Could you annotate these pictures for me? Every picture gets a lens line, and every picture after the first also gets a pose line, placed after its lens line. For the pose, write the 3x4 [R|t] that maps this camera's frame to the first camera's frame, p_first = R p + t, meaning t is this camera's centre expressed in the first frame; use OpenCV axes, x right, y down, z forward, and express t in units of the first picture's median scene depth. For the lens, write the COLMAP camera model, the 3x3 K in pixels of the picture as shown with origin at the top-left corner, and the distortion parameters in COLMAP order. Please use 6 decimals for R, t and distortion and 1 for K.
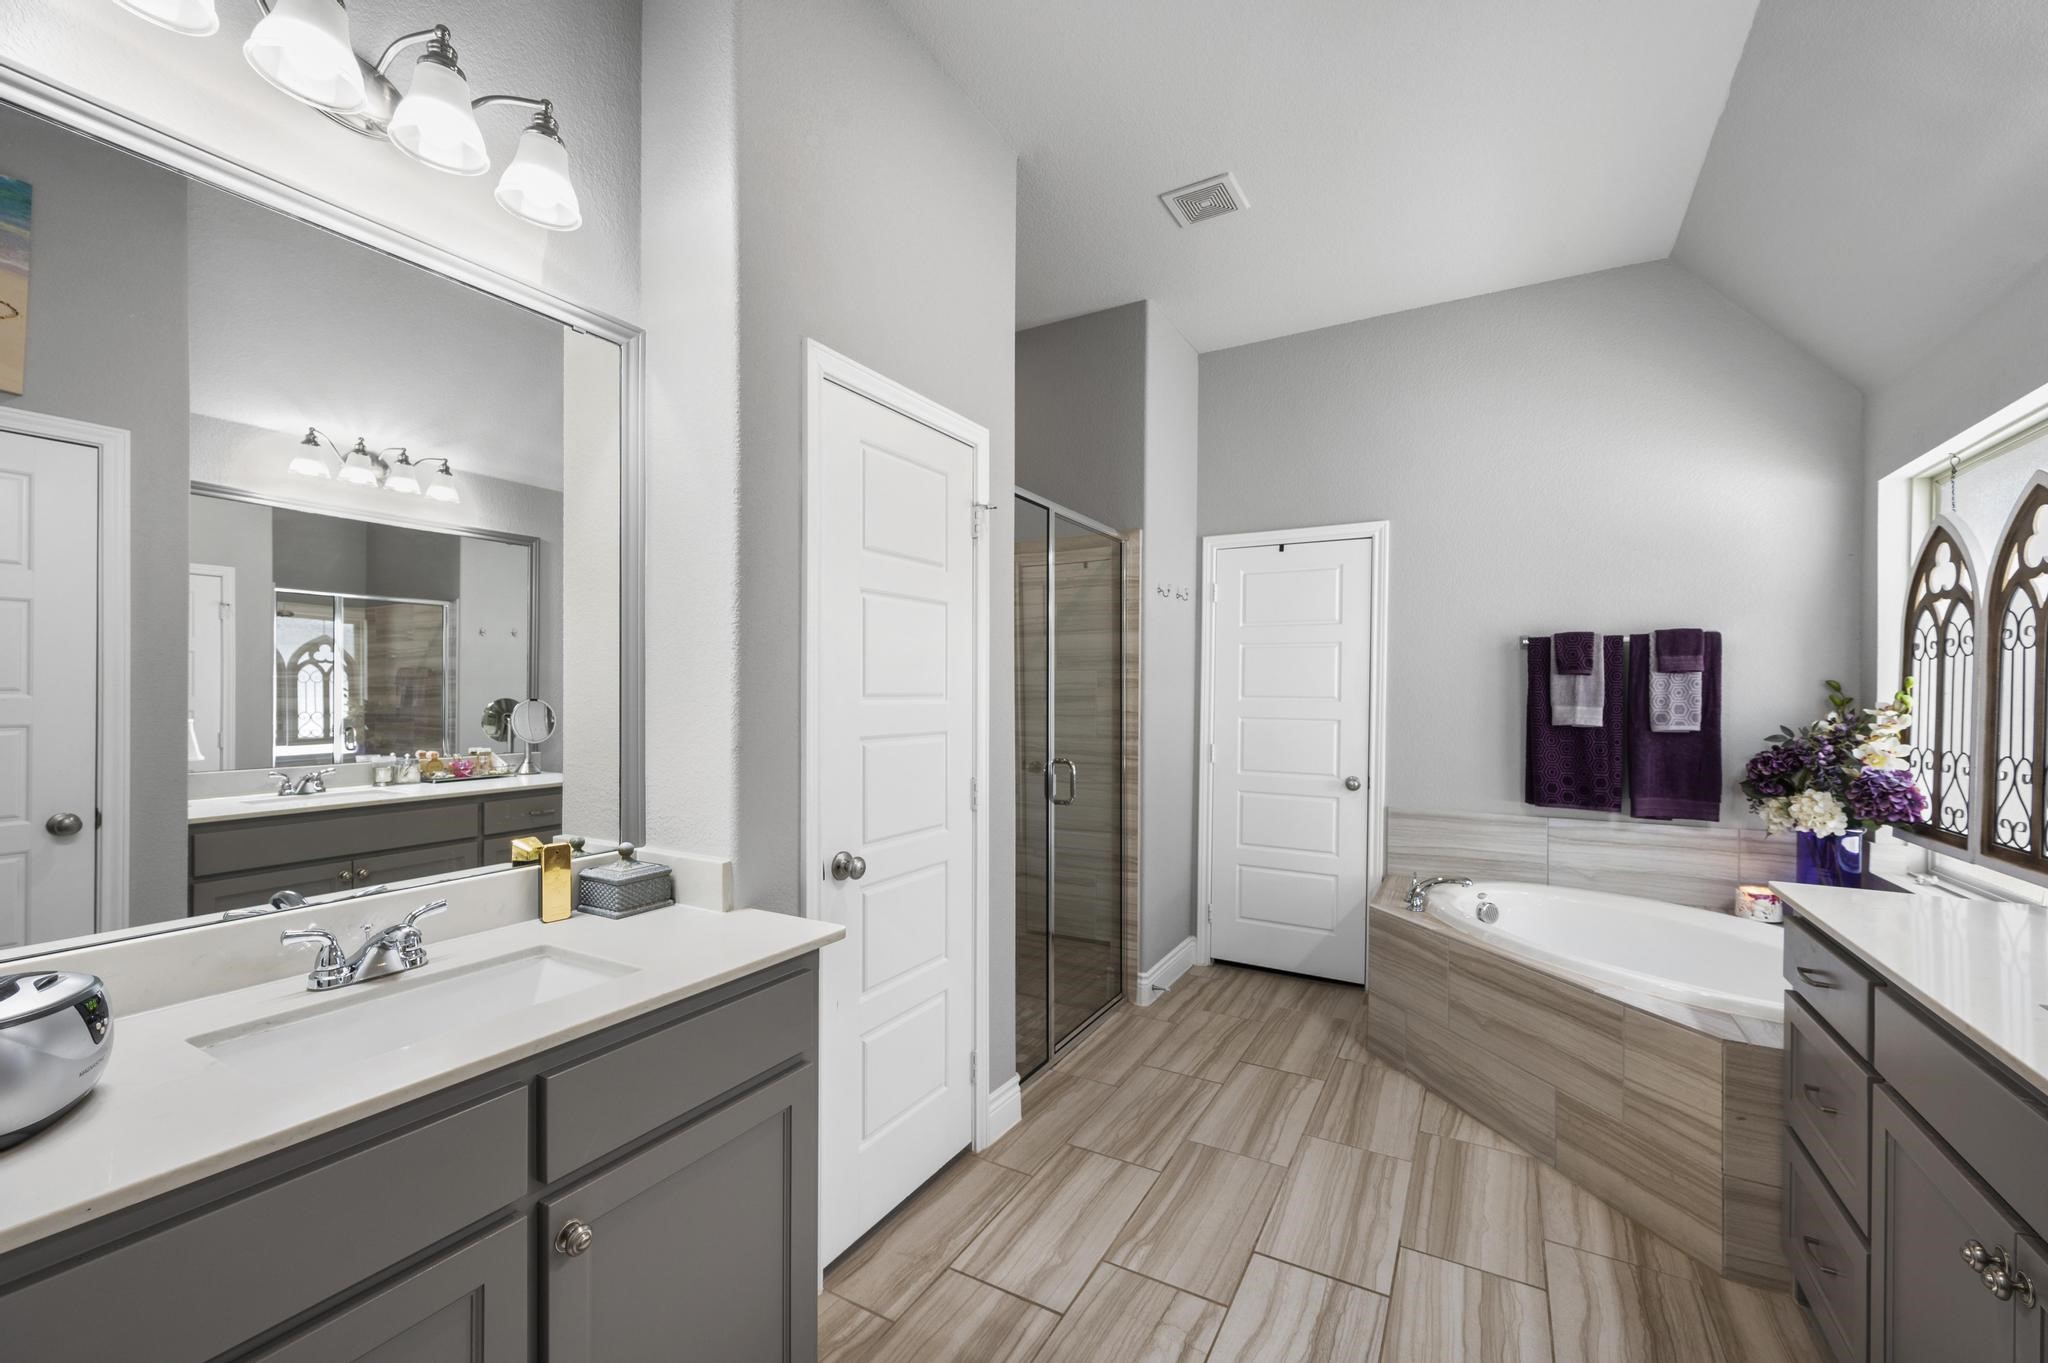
lens RADIAL K [[817.9, 0, 1025.9], [0, 817.9, 684.9], [0, 0, 1]] dist [0.000965, 0.000753]
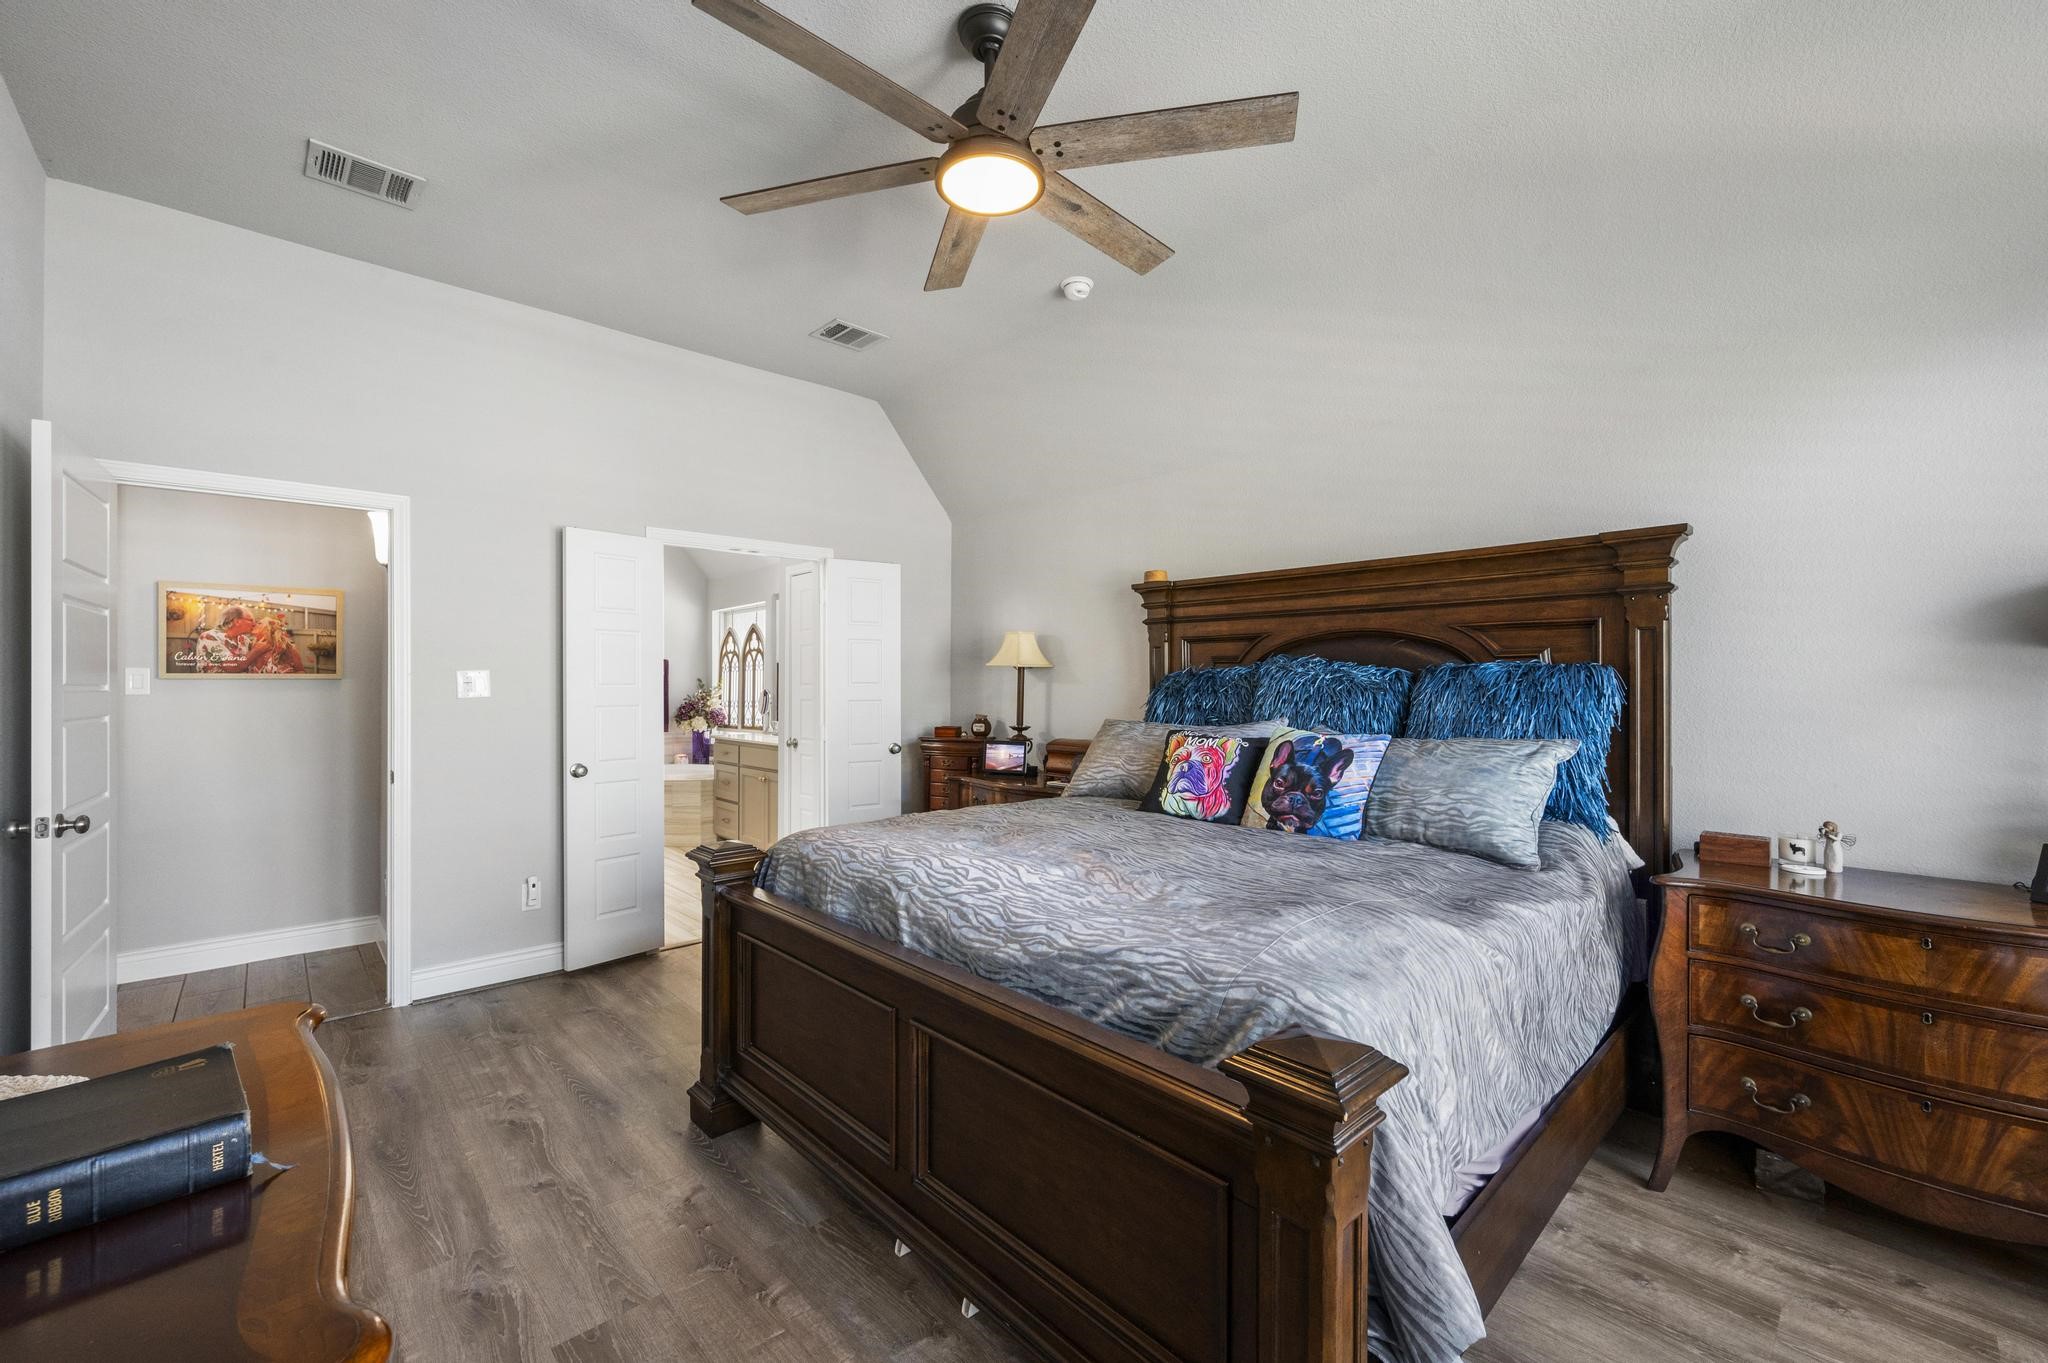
lens RADIAL K [[817.9, 0, 1012.6], [0, 817.9, 683.6], [0, 0, 1]] dist [0.000965, 0.000753]
pose [[0.299313, 0.002163, 0.954152, -1.562932], [-0.006371, 0.999980, -0.000268, 0.005837], [-0.954134, -0.005999, 0.299321, -0.987911]]
